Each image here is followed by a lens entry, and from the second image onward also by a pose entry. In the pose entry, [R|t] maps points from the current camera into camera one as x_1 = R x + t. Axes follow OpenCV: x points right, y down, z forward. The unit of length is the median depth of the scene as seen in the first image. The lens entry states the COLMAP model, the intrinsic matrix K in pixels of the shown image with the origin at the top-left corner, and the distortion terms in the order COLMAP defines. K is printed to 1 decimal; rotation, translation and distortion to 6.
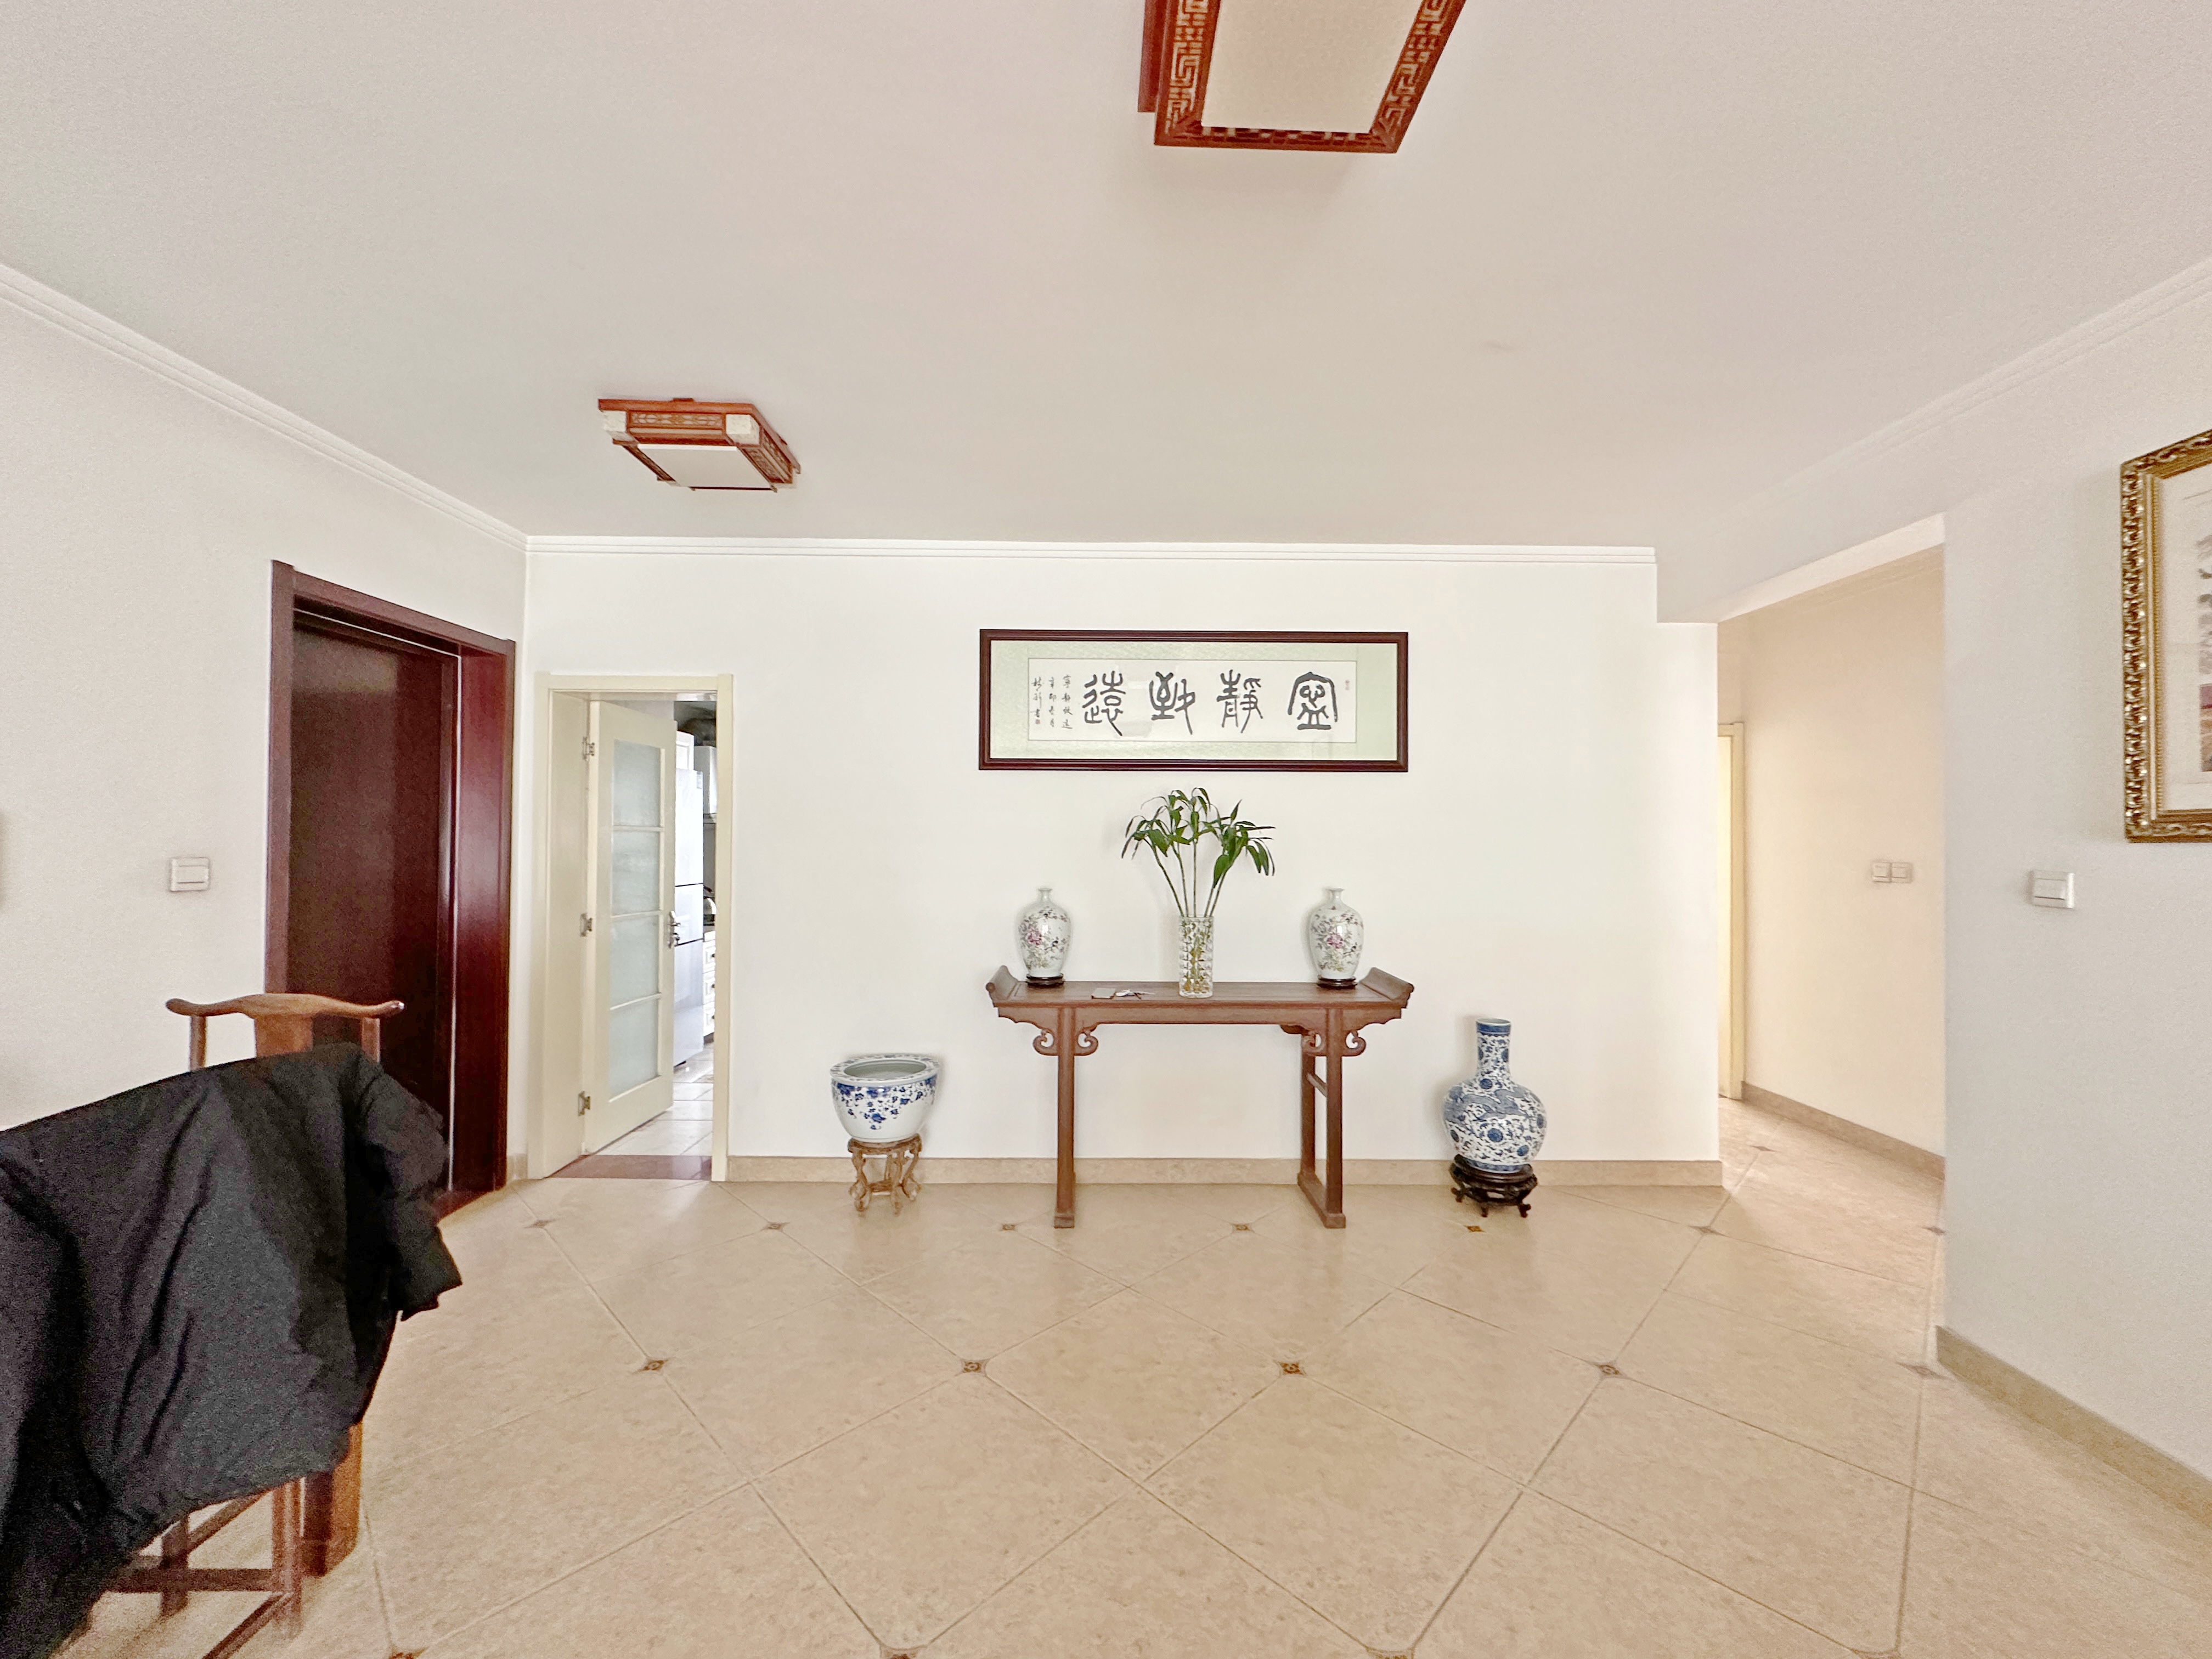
lens RADIAL K [[891.0, 0, 1105.2], [0, 891.0, 828.5], [0, 0, 1]] dist [-0.000494, -0.000140]
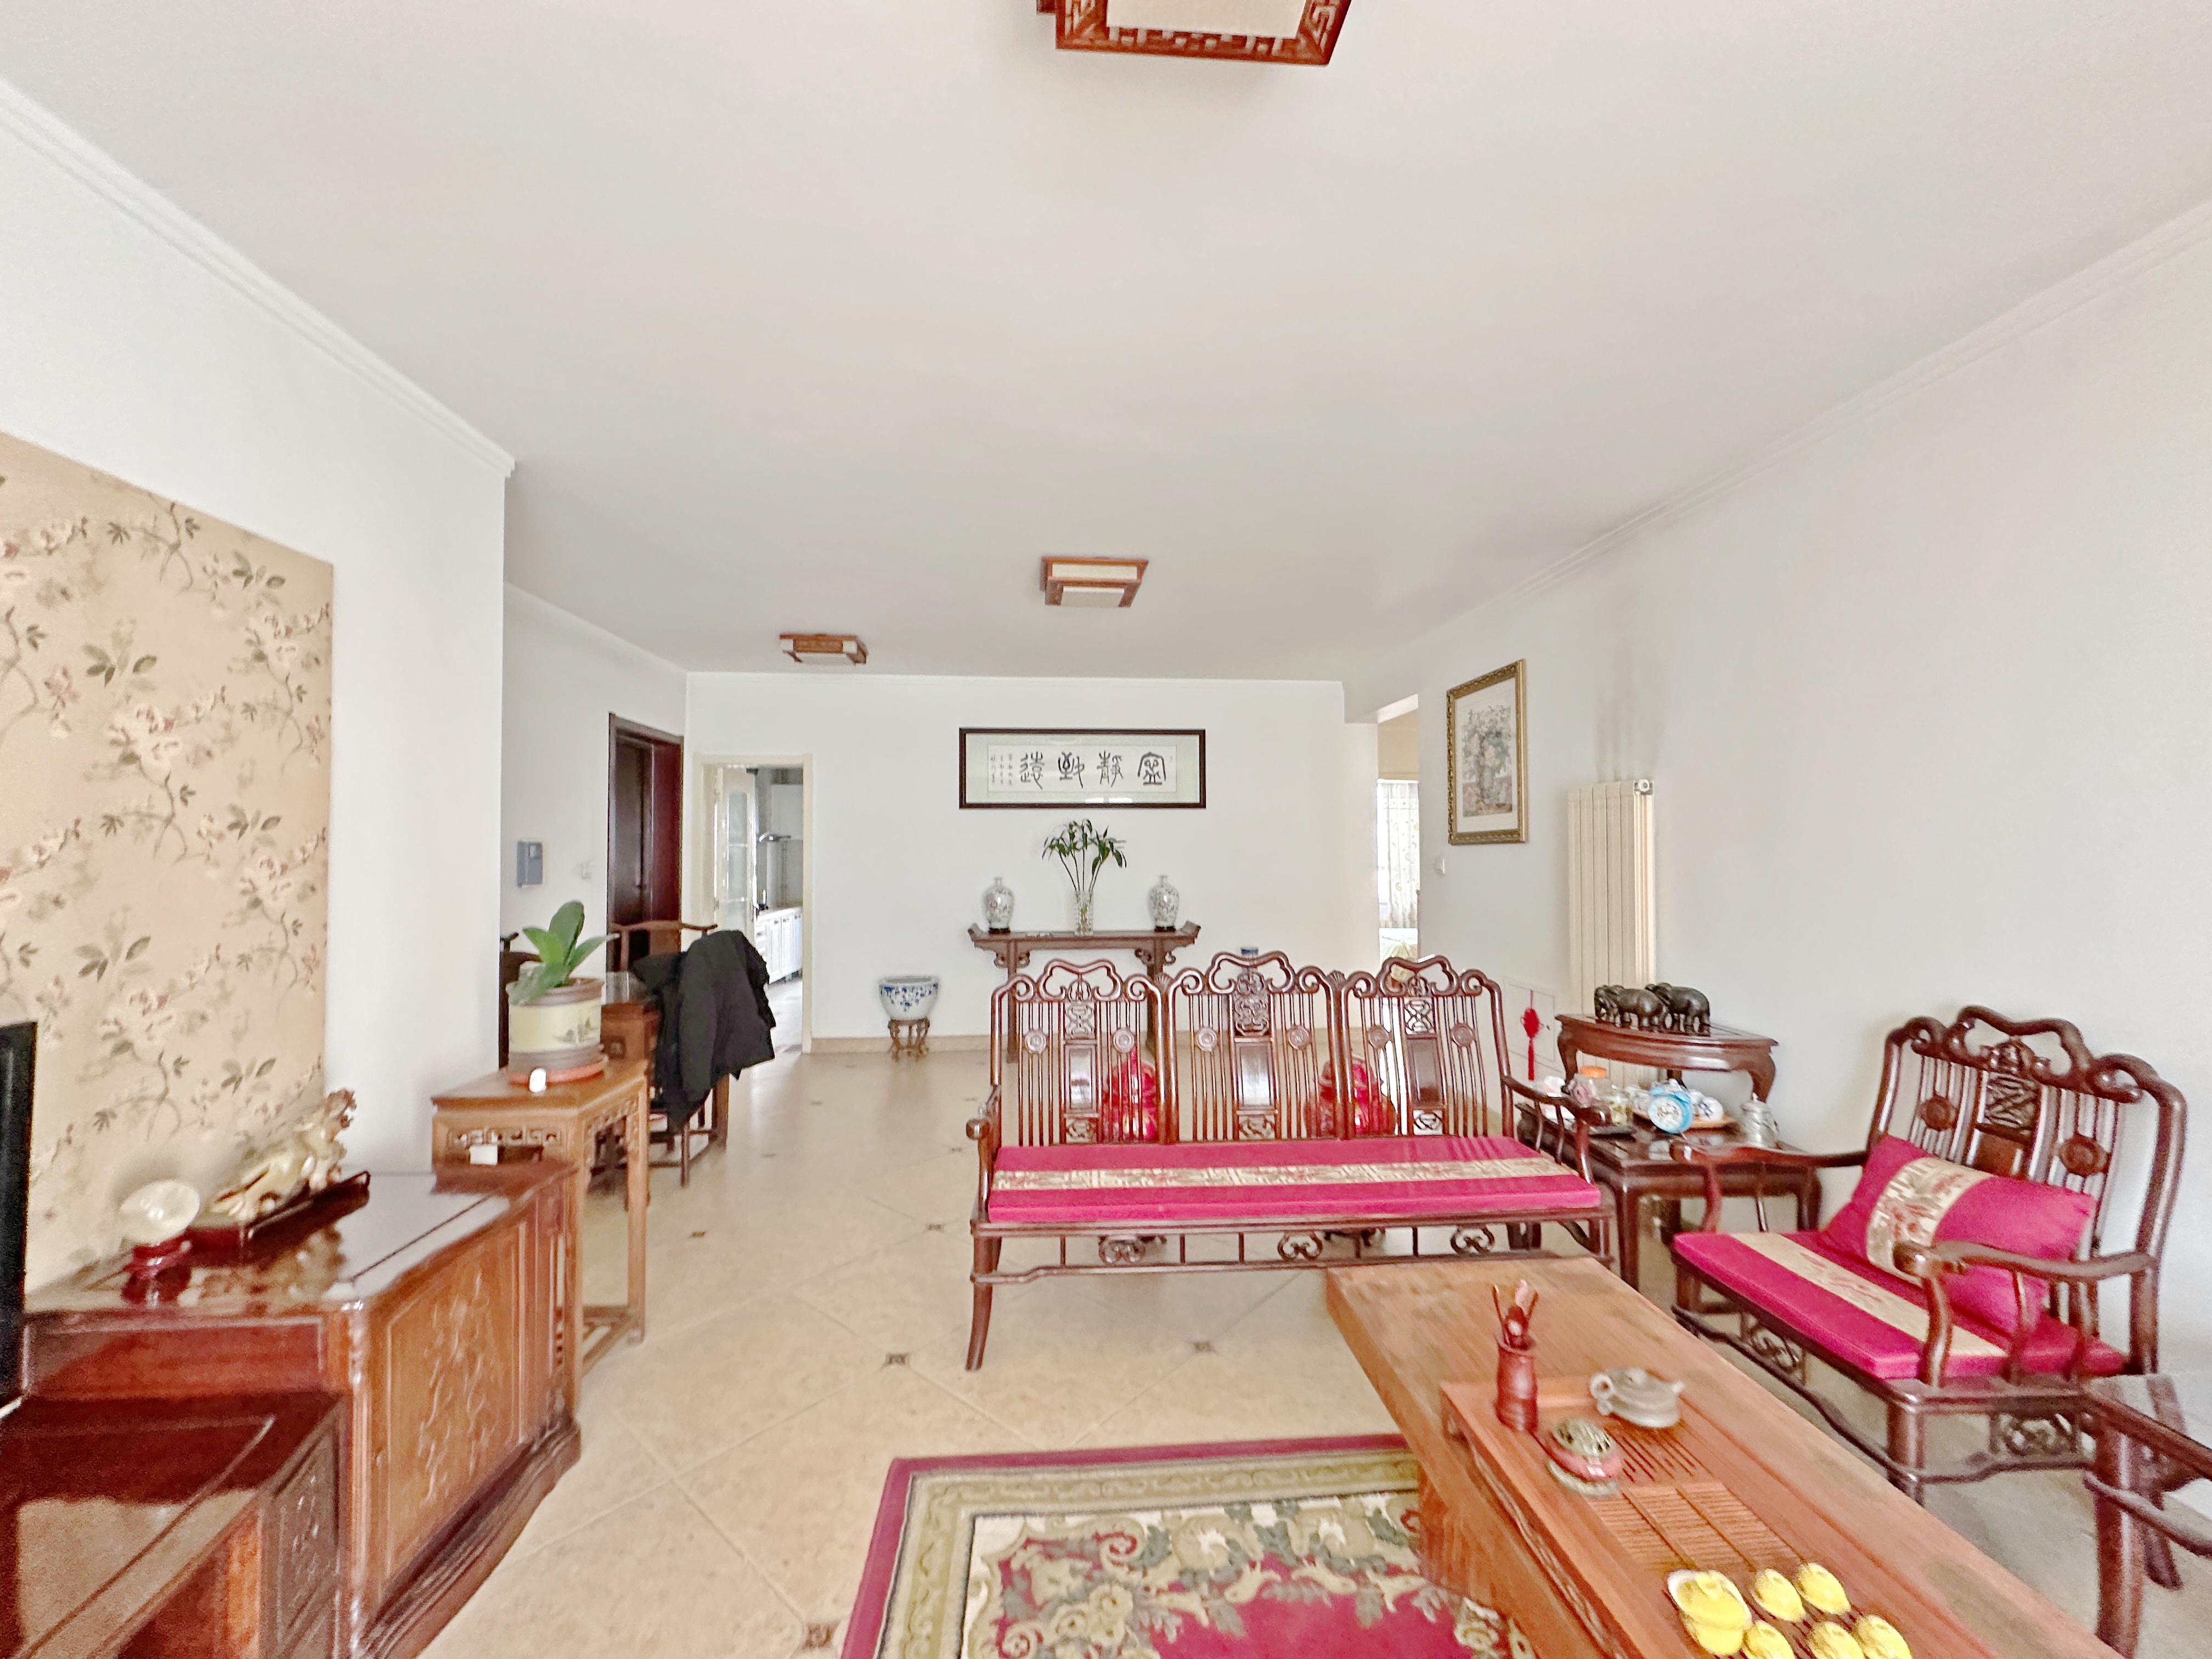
lens RADIAL K [[891.0, 0, 1105.2], [0, 891.0, 828.5], [0, 0, 1]] dist [-0.000494, -0.000140]
pose [[0.997243, -0.008608, 0.073704, 0.012518], [0.009620, 0.999864, -0.013390, -0.002922], [-0.073579, 0.014062, 0.997190, -0.763288]]
